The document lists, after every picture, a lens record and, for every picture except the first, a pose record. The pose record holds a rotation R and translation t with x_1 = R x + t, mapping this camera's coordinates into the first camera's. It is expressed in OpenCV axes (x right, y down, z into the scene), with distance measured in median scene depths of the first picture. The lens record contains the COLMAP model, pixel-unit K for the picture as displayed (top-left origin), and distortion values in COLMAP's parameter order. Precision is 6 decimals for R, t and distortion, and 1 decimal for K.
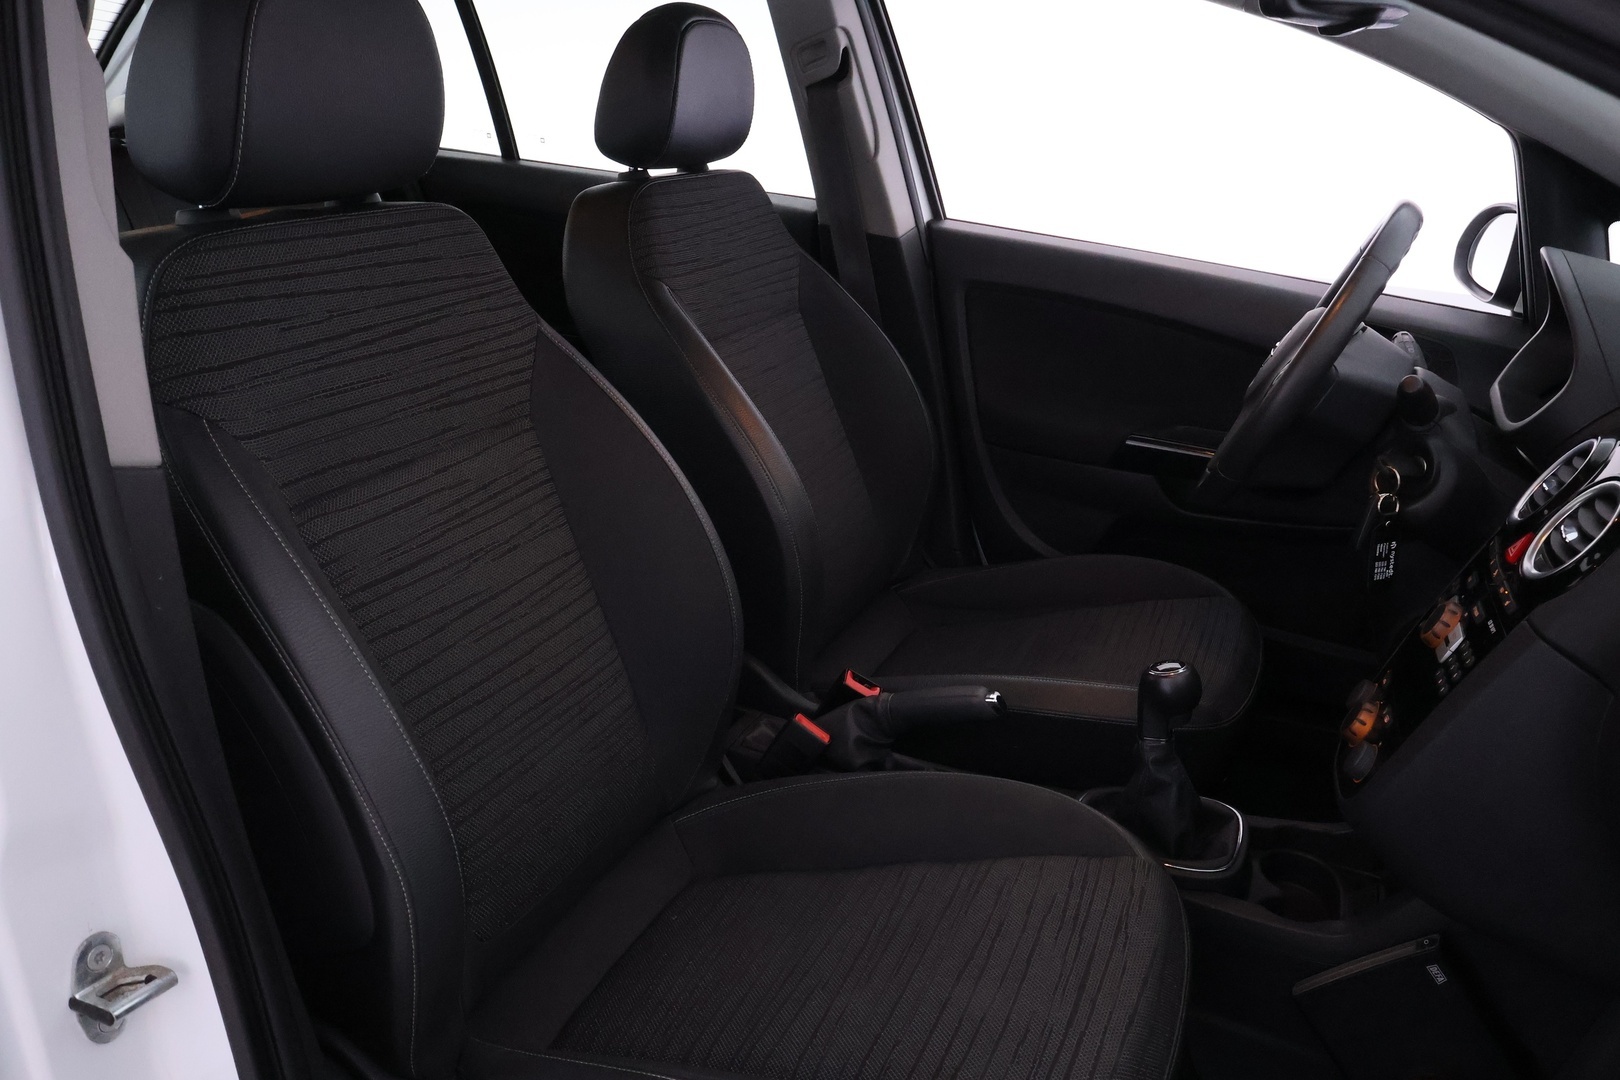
lens RADIAL K [[1279.0, 0, 820.4], [0, 1279.0, 564.5], [0, 0, 1]] dist [0.008611, 0.004302]
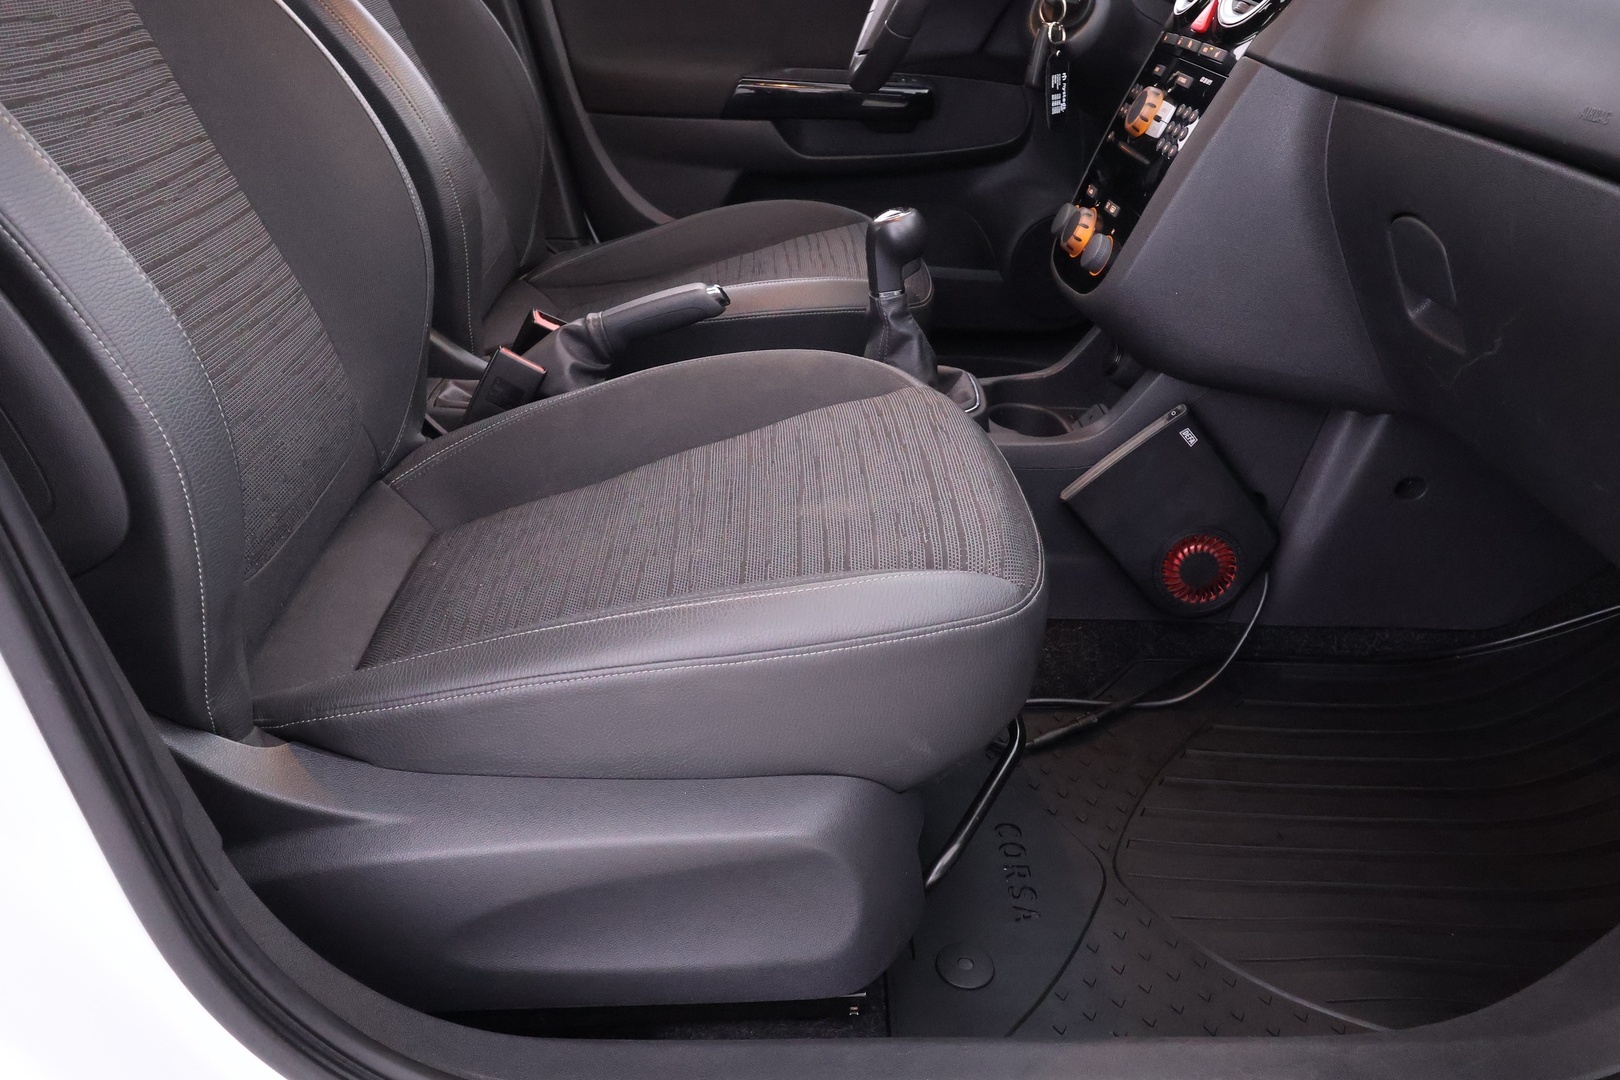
lens RADIAL K [[1281.9, 0, 833.5], [0, 1281.9, 537.1], [0, 0, 1]] dist [0.004350, 0.005634]
pose [[0.911052, -0.203415, 0.358618, -0.179816], [0.165691, 0.977125, 0.133314, 0.194018], [-0.377532, -0.062036, 0.923916, 0.106678]]
